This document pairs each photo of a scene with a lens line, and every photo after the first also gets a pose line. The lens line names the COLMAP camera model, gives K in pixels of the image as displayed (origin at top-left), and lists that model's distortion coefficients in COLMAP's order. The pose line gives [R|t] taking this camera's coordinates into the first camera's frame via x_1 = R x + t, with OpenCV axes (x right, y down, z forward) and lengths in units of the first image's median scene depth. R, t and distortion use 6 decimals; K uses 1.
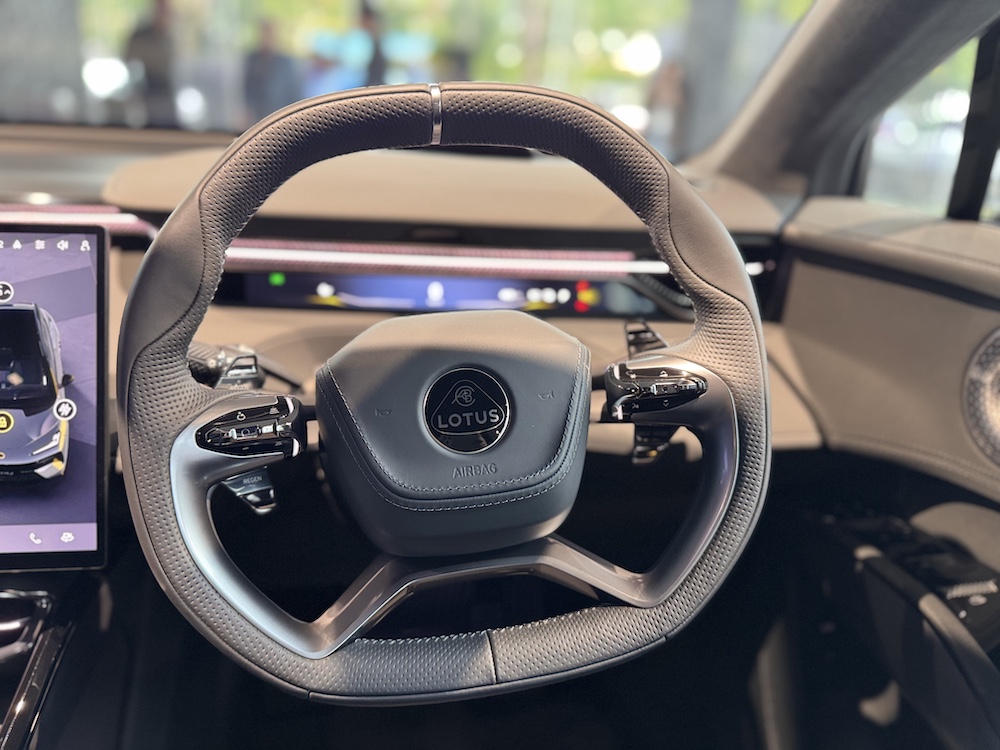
lens RADIAL K [[709.4, 0, 503.7], [0, 709.4, 374.7], [0, 0, 1]] dist [0.070200, -0.105571]
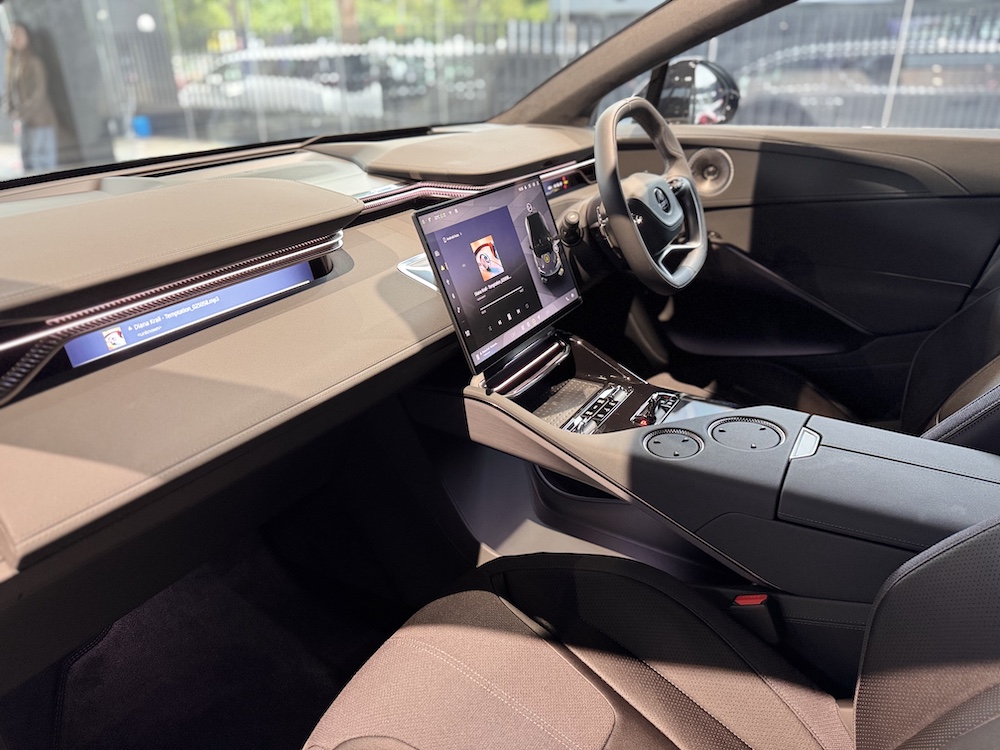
lens RADIAL K [[709.4, 0, 502.1], [0, 709.4, 385.0], [0, 0, 1]] dist [0.070200, -0.105571]
pose [[0.620451, -0.390267, 0.680244, -2.632855], [0.334629, 0.916207, 0.220428, -0.127094], [-0.709270, 0.090865, 0.699056, -0.579830]]
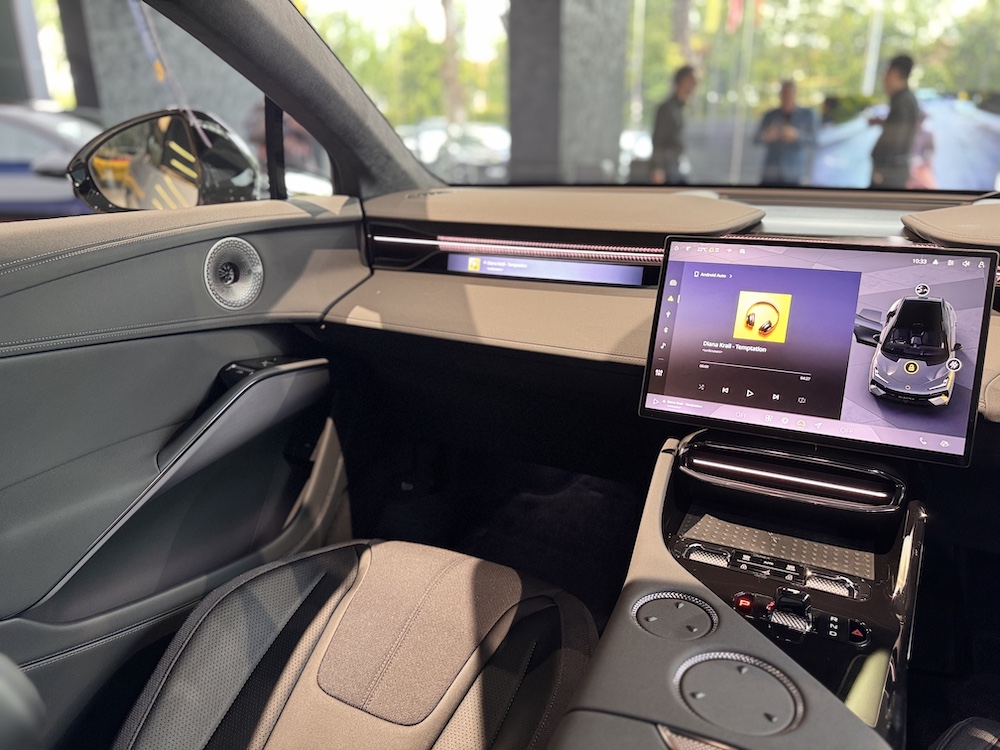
lens RADIAL K [[709.4, 0, 502.8], [0, 709.4, 375.6], [0, 0, 1]] dist [0.070200, -0.105571]
pose [[0.828089, 0.120480, -0.547497, -0.566366], [-0.157818, 0.987235, -0.021452, 0.266268], [0.537924, 0.104169, 0.836532, -0.881240]]
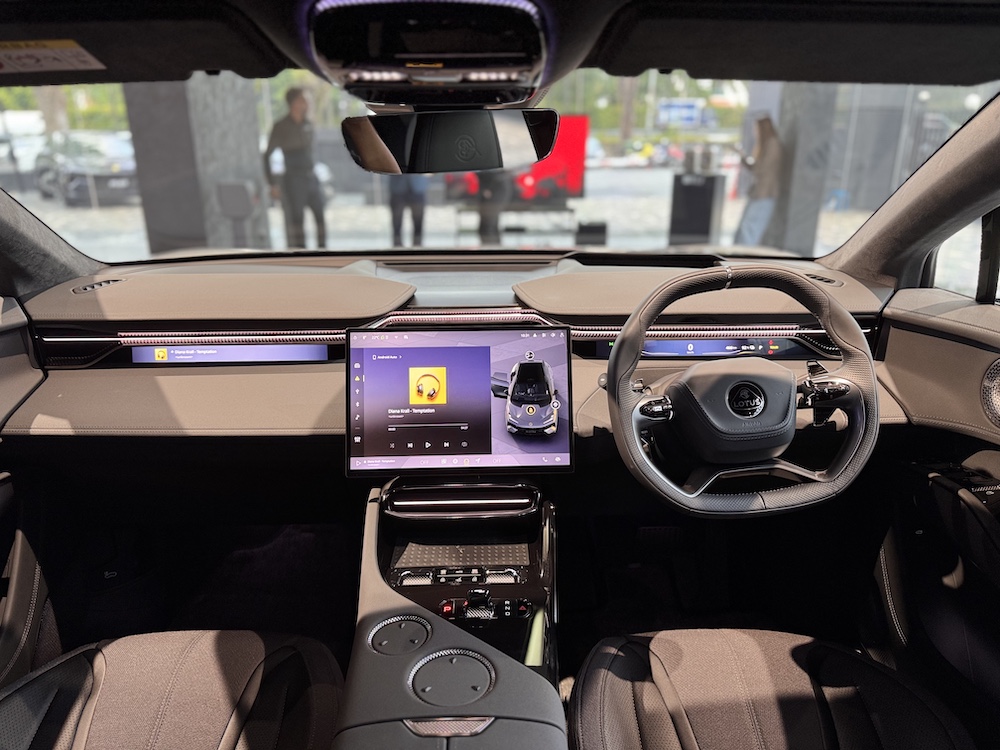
lens RADIAL K [[709.4, 0, 502.0], [0, 709.4, 373.3], [0, 0, 1]] dist [0.070200, -0.105571]
pose [[0.991043, -0.020299, -0.131995, -0.477706], [0.012833, 0.998282, -0.057172, 0.077029], [0.132928, 0.054966, 0.989600, -1.324912]]
